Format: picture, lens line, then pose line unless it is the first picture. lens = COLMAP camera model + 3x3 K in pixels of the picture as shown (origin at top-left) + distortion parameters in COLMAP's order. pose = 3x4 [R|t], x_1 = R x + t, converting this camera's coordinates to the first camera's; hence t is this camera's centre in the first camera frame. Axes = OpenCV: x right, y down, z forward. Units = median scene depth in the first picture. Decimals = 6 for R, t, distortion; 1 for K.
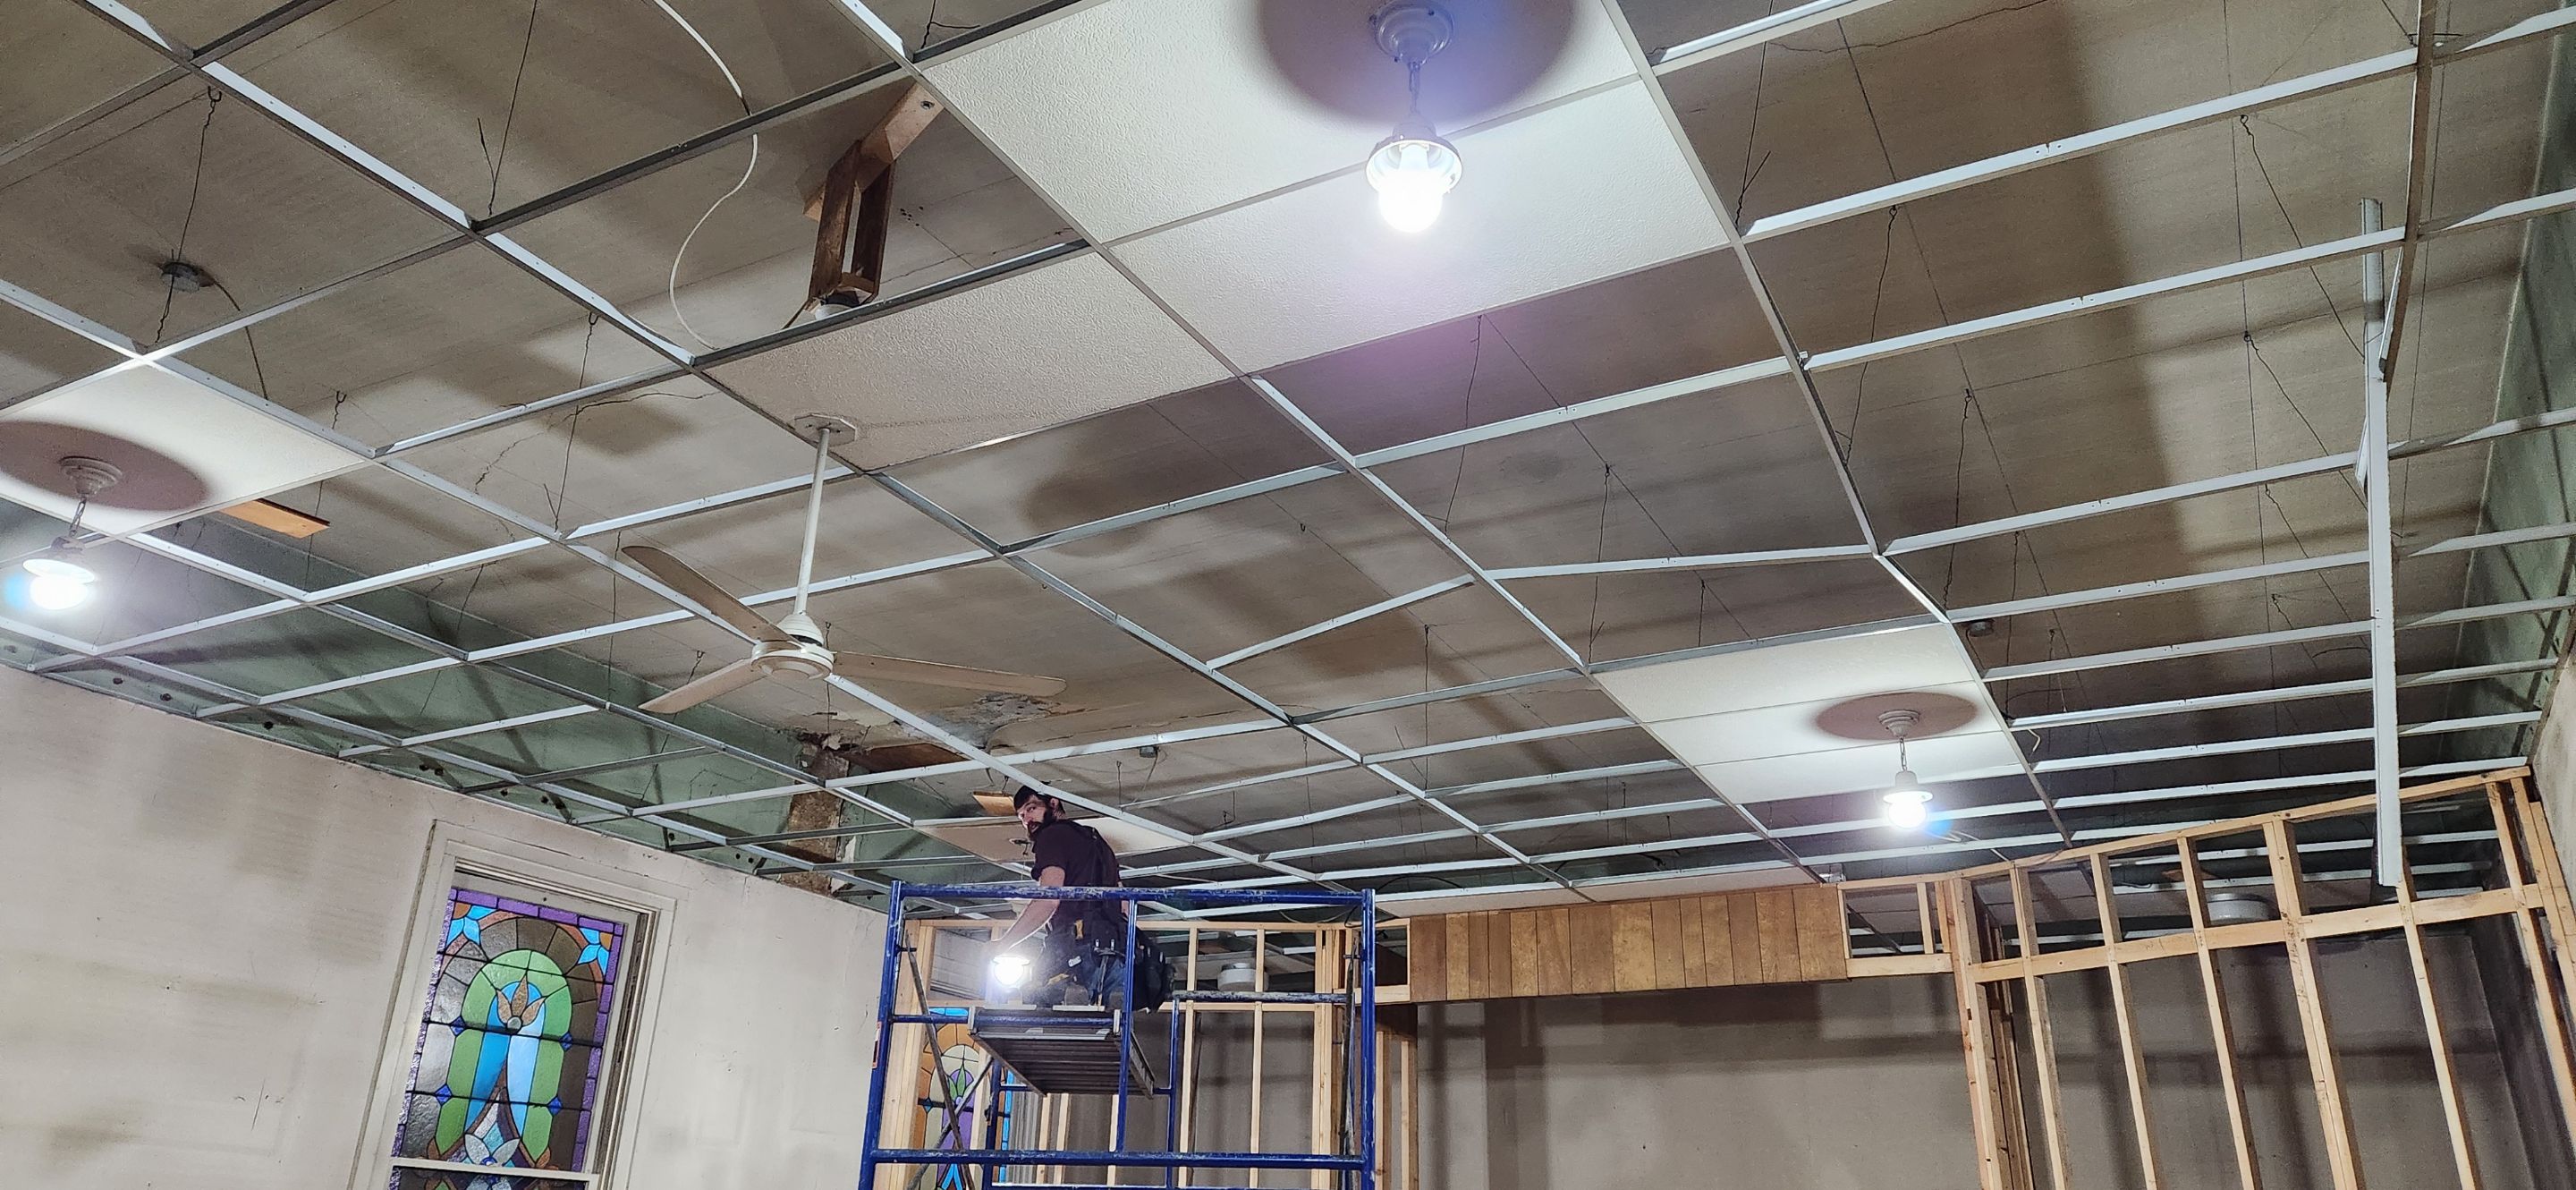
lens RADIAL K [[1705.0, 0, 1303.7], [0, 1705.0, 589.4], [0, 0, 1]] dist [0.075350, -0.048375]
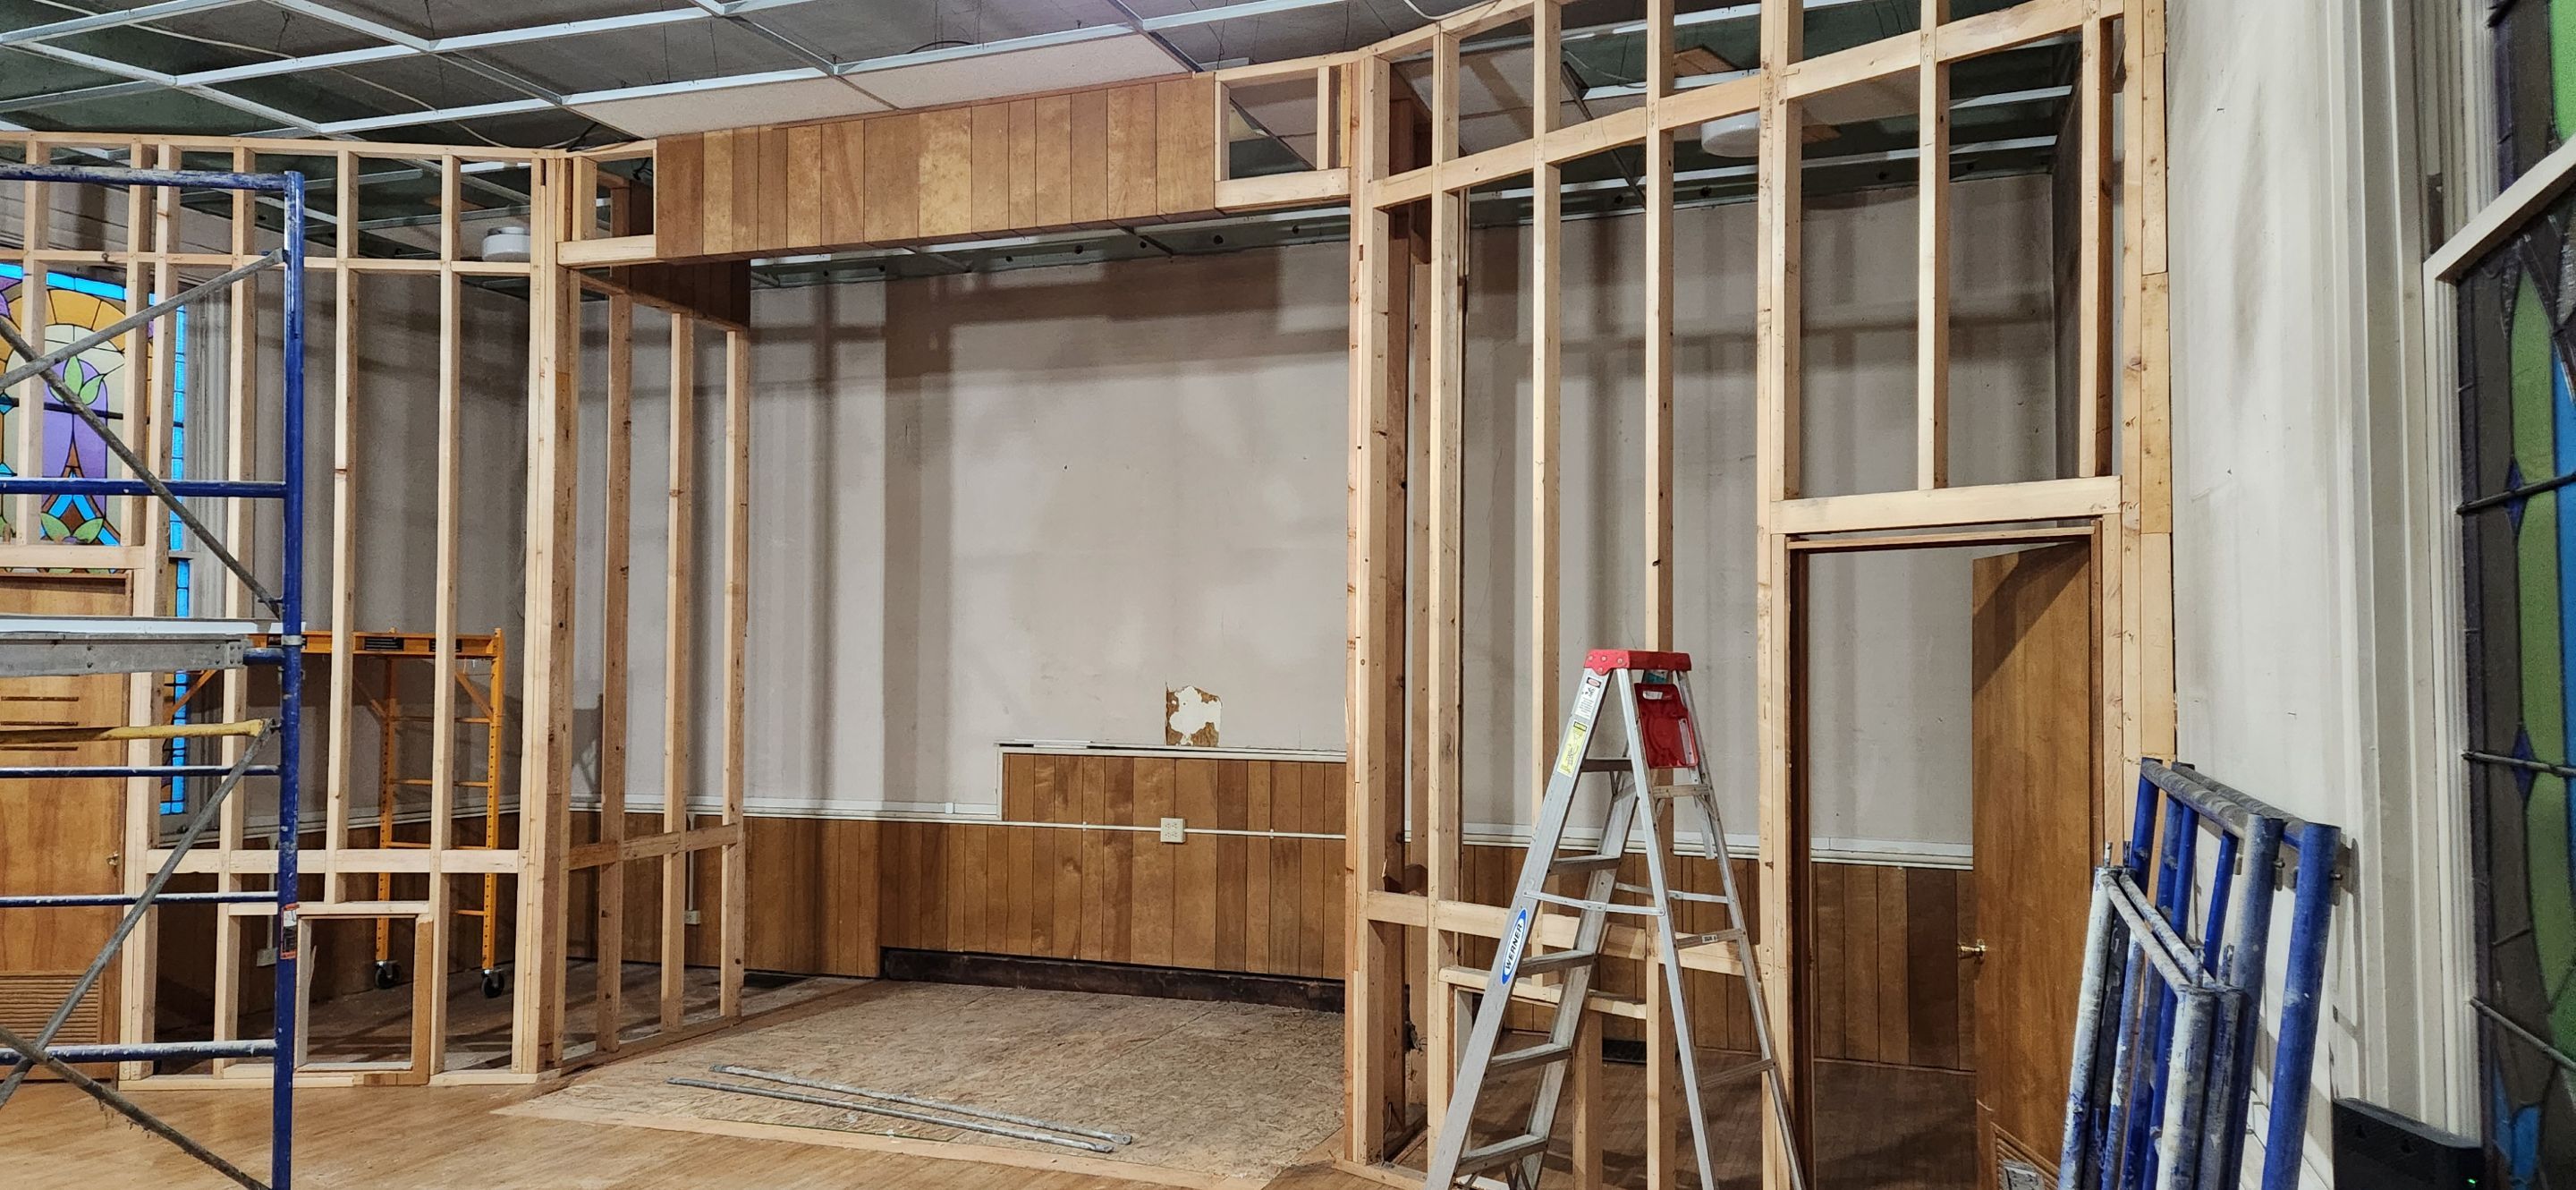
lens RADIAL K [[1705.0, 0, 1274.5], [0, 1705.0, 608.0], [0, 0, 1]] dist [0.075350, -0.048375]
pose [[0.991048, -0.012717, 0.132899, 0.231316], [-0.035211, 0.935308, 0.352077, 0.124046], [-0.128779, -0.353605, 0.926488, 0.276977]]
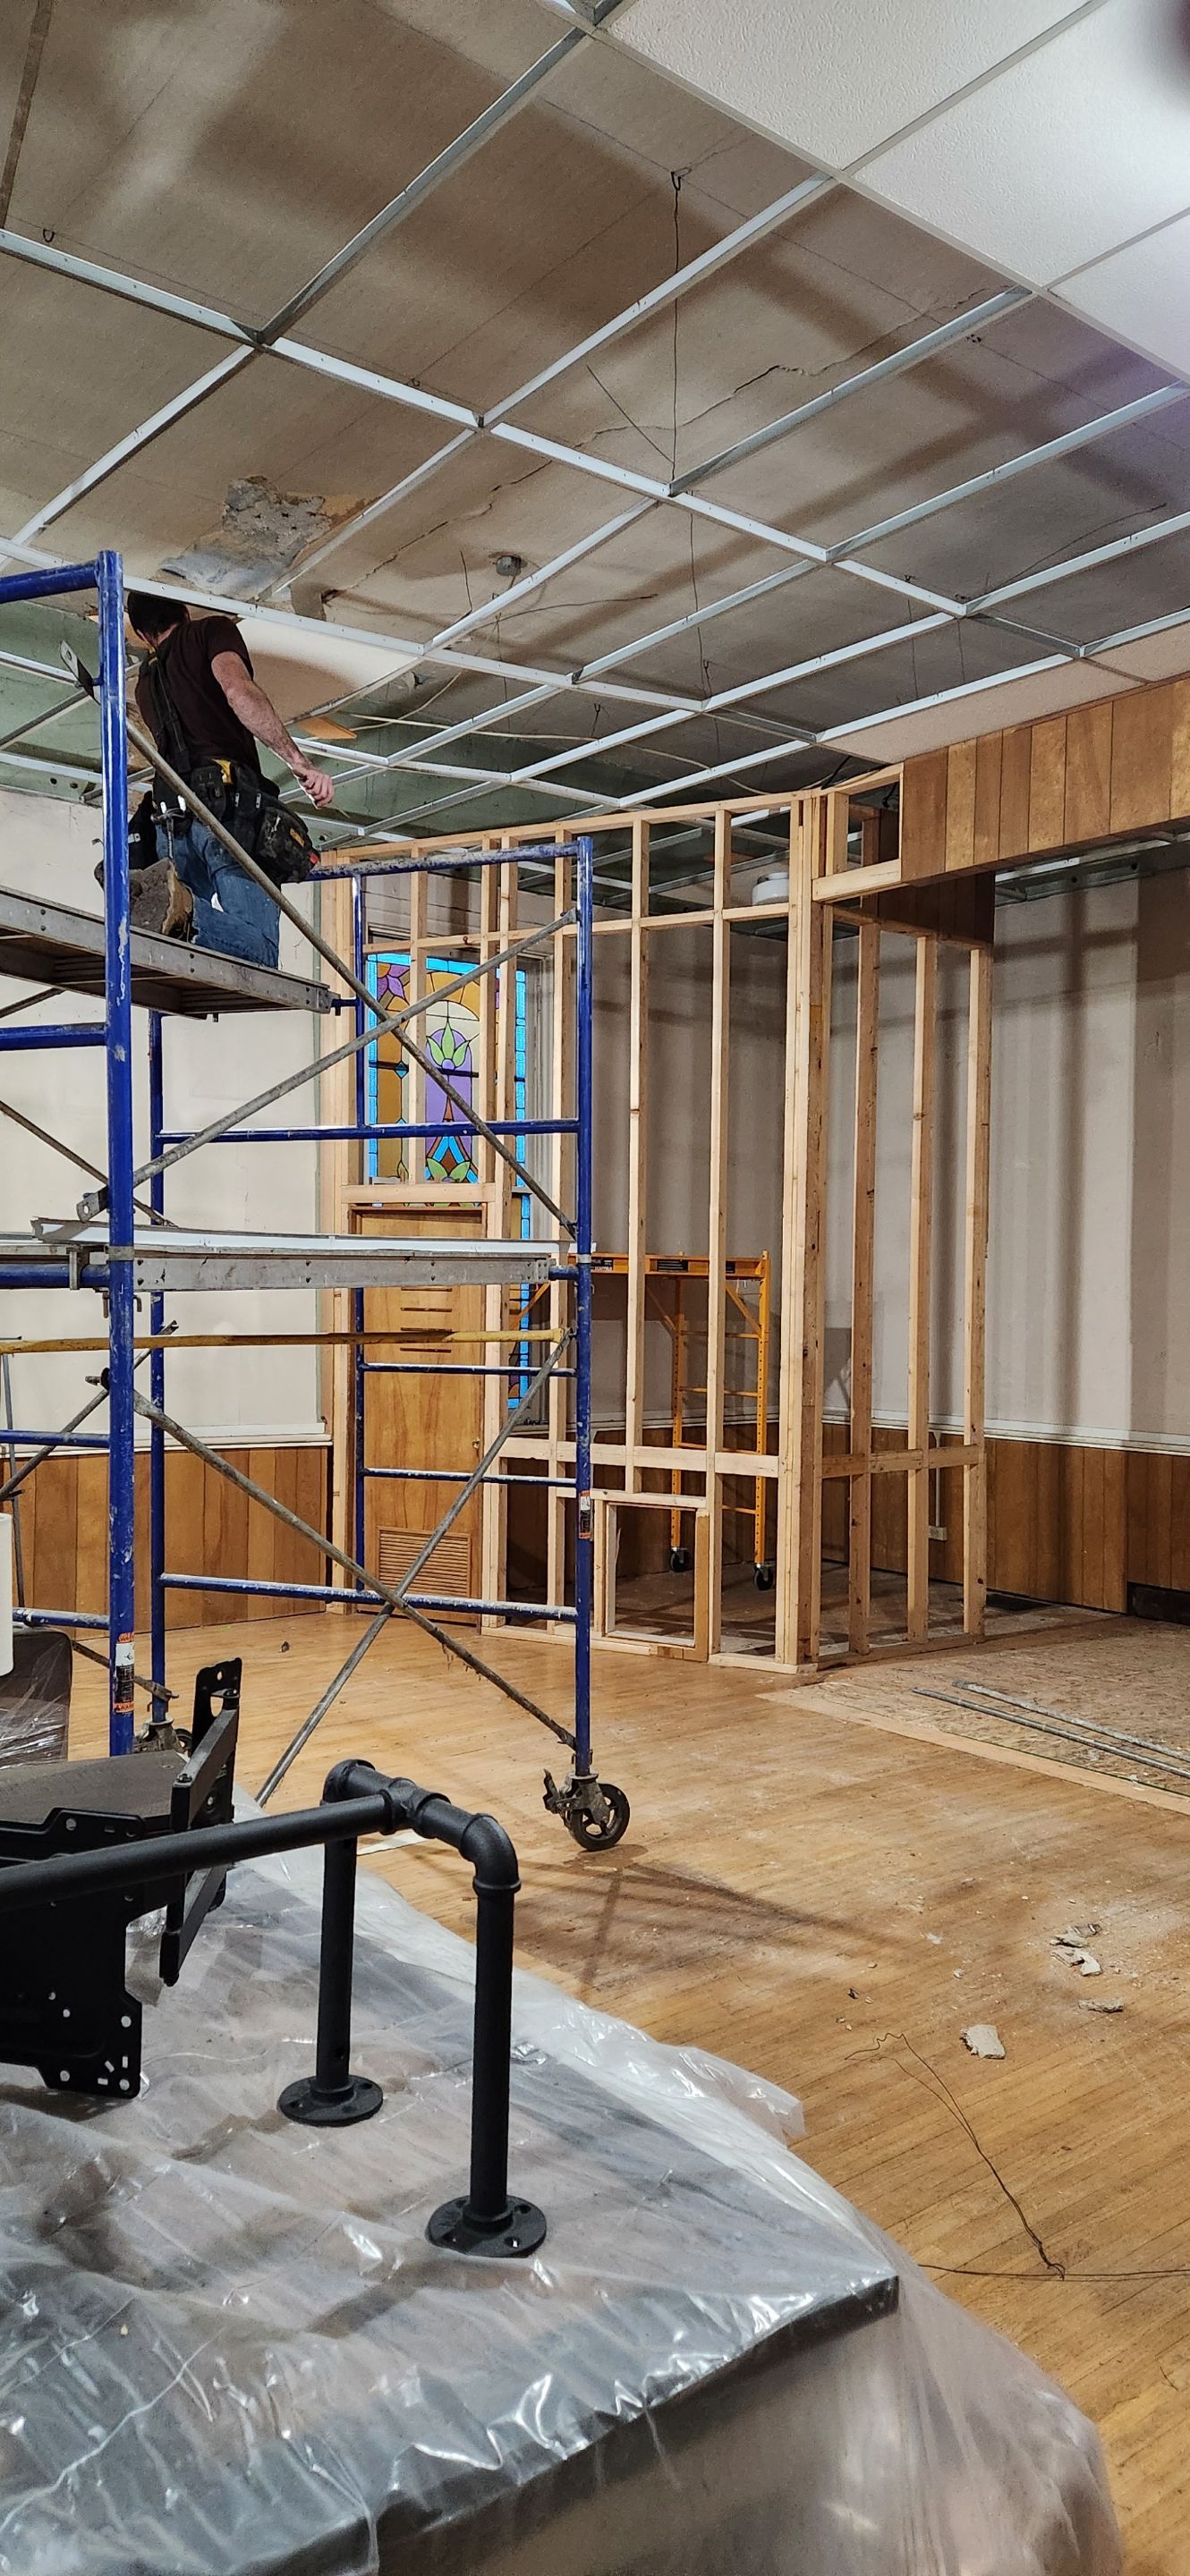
lens RADIAL K [[1705.0, 0, 576.5], [0, 1705.0, 1310.7], [0, 0, 1]] dist [0.075350, -0.048375]
pose [[0.916346, -0.005473, -0.400351, 0.236676], [0.161857, 0.919627, 0.357896, 0.135696], [0.366214, -0.392756, 0.843582, 0.298686]]
